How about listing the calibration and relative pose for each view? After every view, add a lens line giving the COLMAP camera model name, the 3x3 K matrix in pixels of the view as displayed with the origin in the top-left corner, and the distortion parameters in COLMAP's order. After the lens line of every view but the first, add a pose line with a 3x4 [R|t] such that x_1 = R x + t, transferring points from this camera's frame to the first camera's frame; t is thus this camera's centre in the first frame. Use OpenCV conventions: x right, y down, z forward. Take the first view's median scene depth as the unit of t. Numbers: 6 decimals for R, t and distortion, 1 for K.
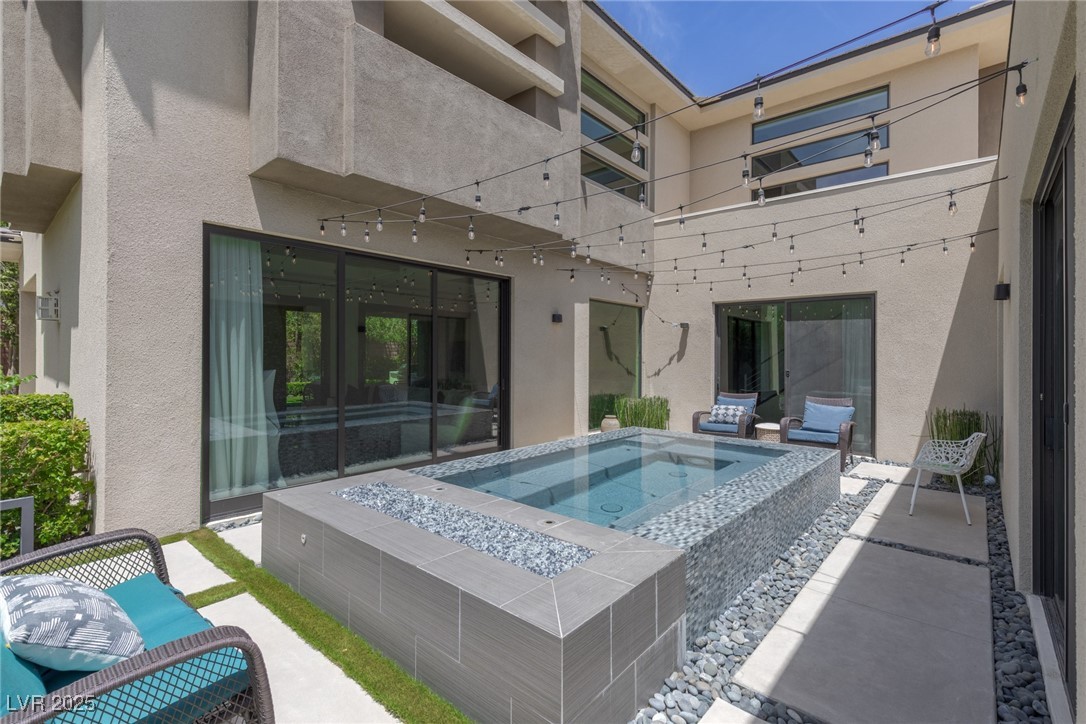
lens RADIAL K [[497.7, 0, 545.2], [0, 497.7, 357.5], [0, 0, 1]] dist [-0.007902, -0.001378]
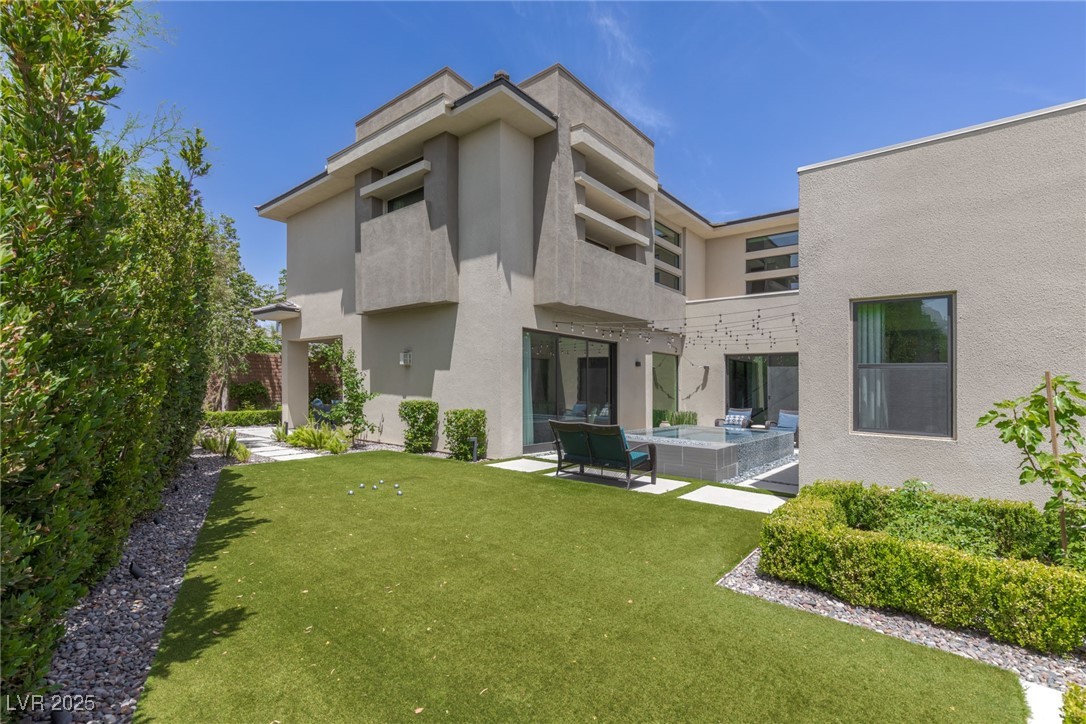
lens RADIAL K [[497.7, 0, 541.0], [0, 497.7, 368.1], [0, 0, 1]] dist [-0.007902, -0.001378]
pose [[0.999756, 0.009716, 0.019856, -0.324917], [-0.008969, 0.999262, -0.037342, 0.003002], [-0.020204, 0.037155, 0.999105, -0.681973]]
